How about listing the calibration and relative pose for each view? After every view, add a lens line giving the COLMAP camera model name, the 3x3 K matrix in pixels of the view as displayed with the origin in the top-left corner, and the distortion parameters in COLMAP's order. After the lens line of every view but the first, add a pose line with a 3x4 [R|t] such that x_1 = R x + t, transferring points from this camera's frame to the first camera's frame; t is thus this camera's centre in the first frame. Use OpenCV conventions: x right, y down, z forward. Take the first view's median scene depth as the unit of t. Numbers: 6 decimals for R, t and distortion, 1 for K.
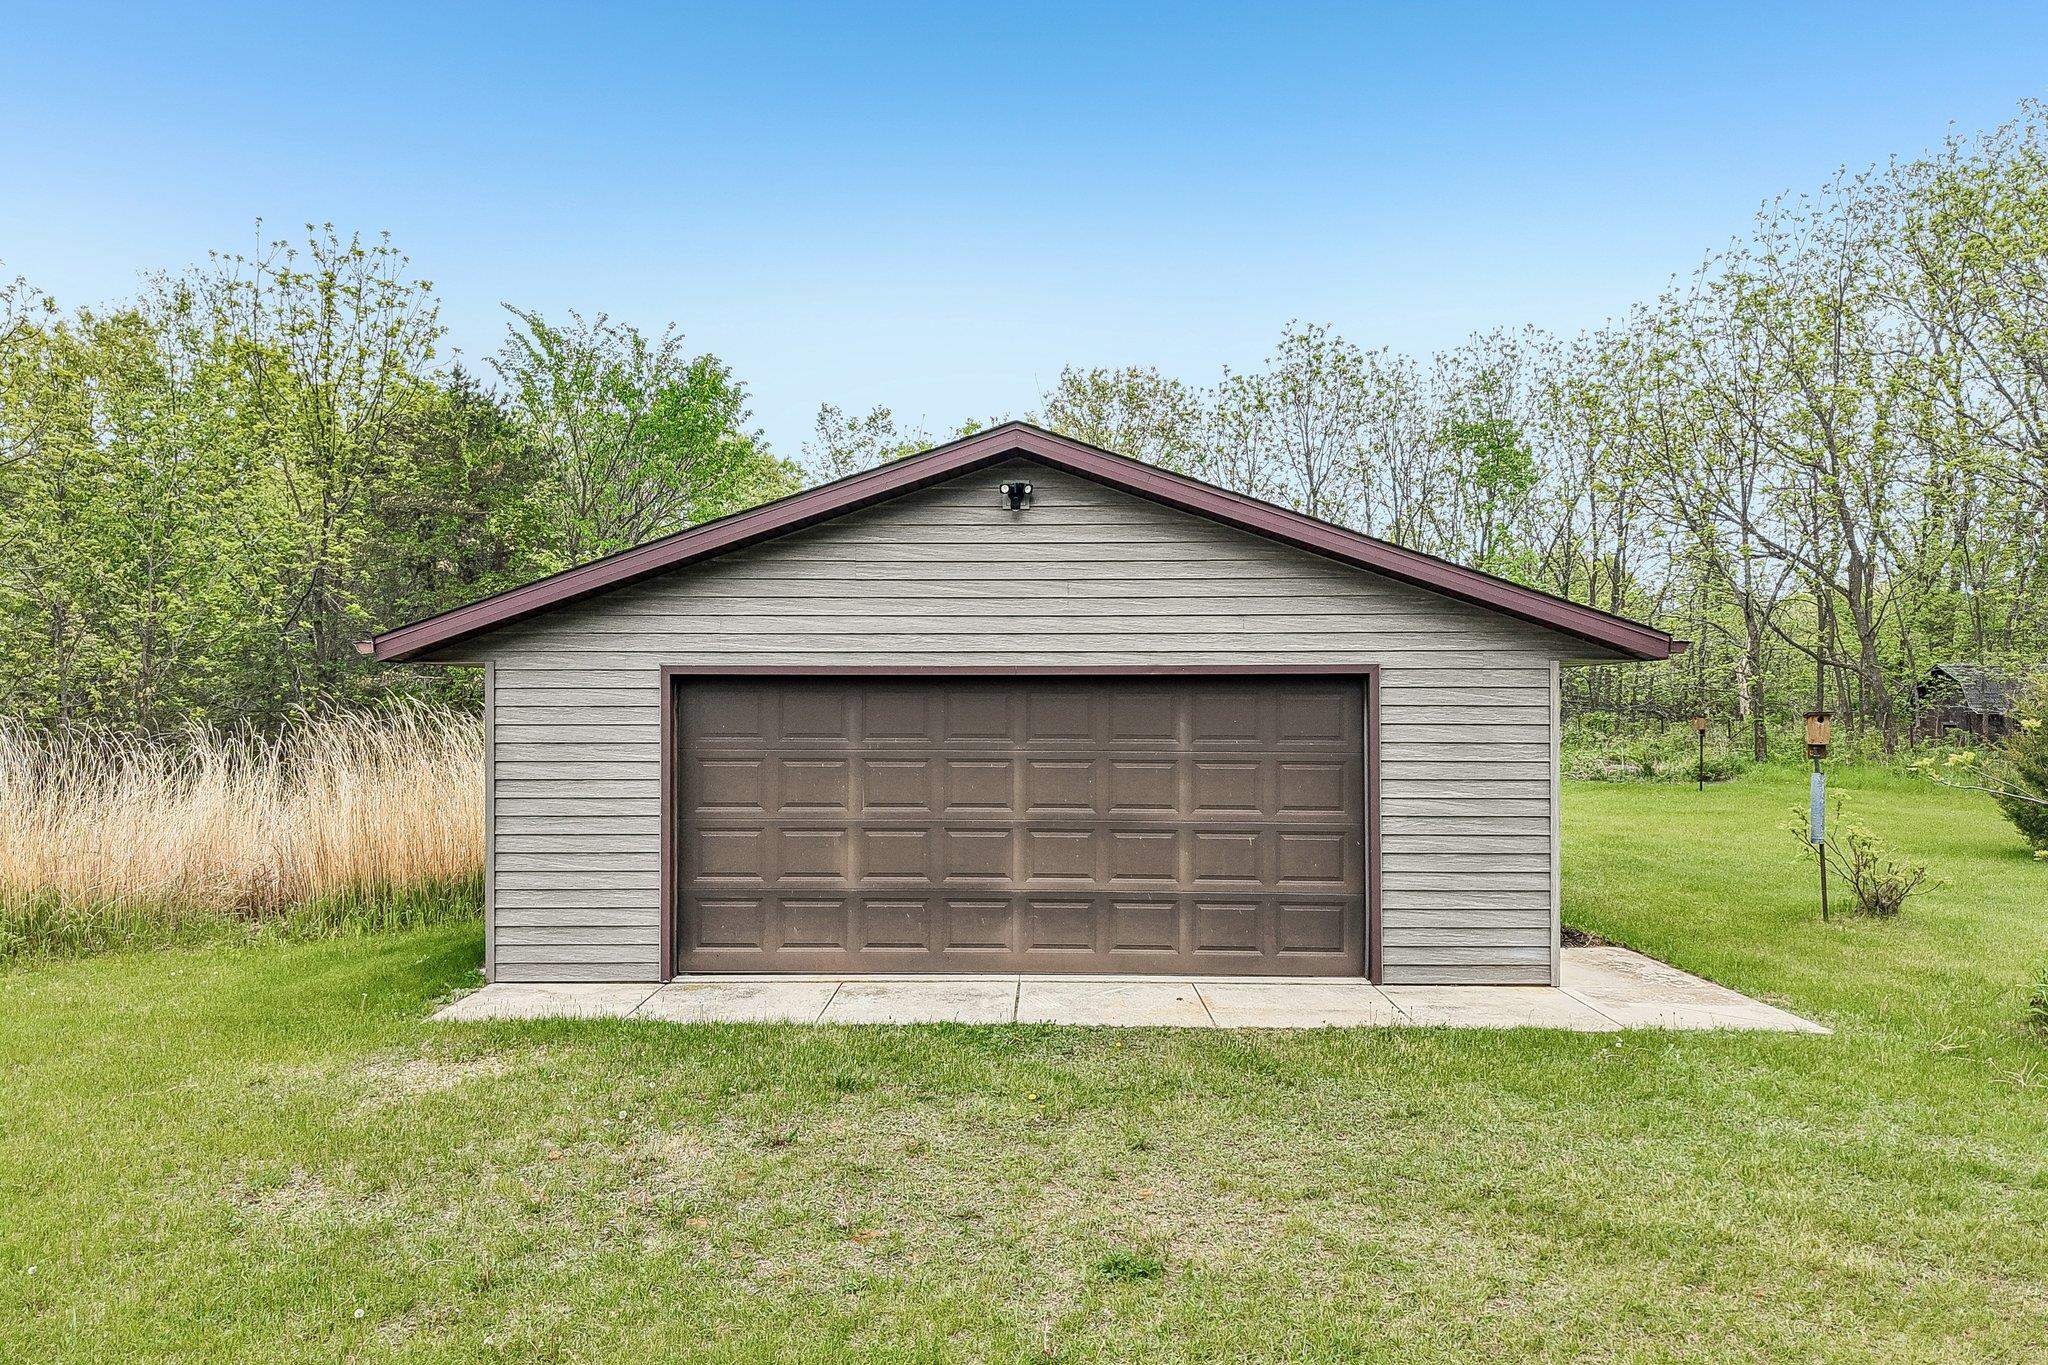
lens RADIAL K [[1386.5, 0, 1024.0], [0, 1386.5, 682.5], [0, 0, 1]] dist [0.048842, -0.043282]
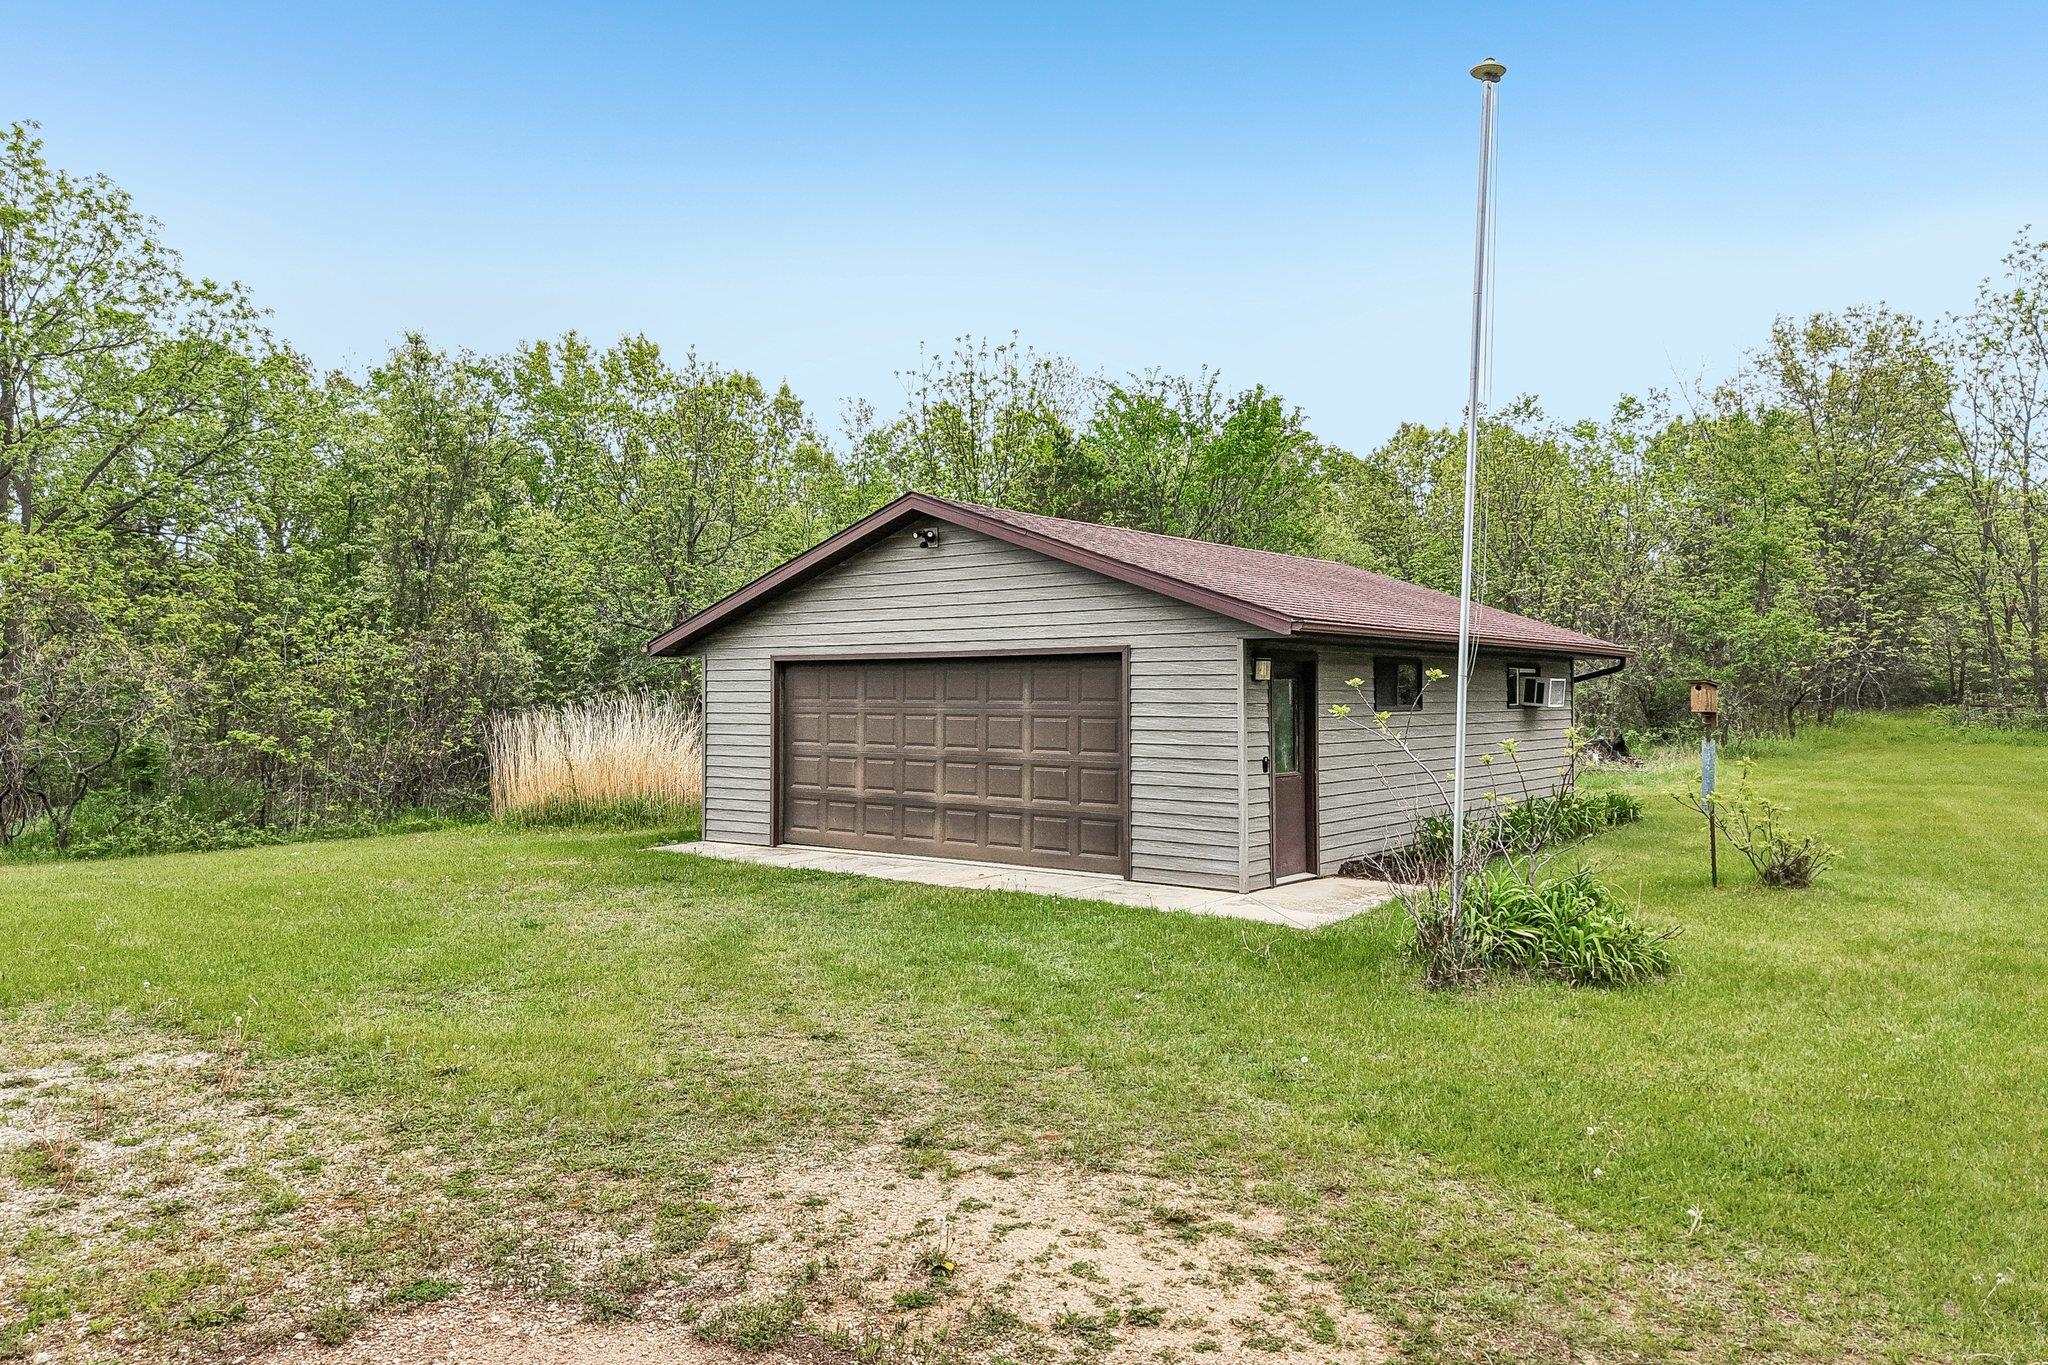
lens RADIAL K [[1386.5, 0, 1024.0], [0, 1386.5, 682.5], [0, 0, 1]] dist [0.048842, -0.043282]
pose [[0.797076, -0.006917, -0.603840, 0.980734], [-0.000504, 0.999926, -0.012120, 0.039625], [0.603879, 0.009965, 0.797013, -0.140010]]
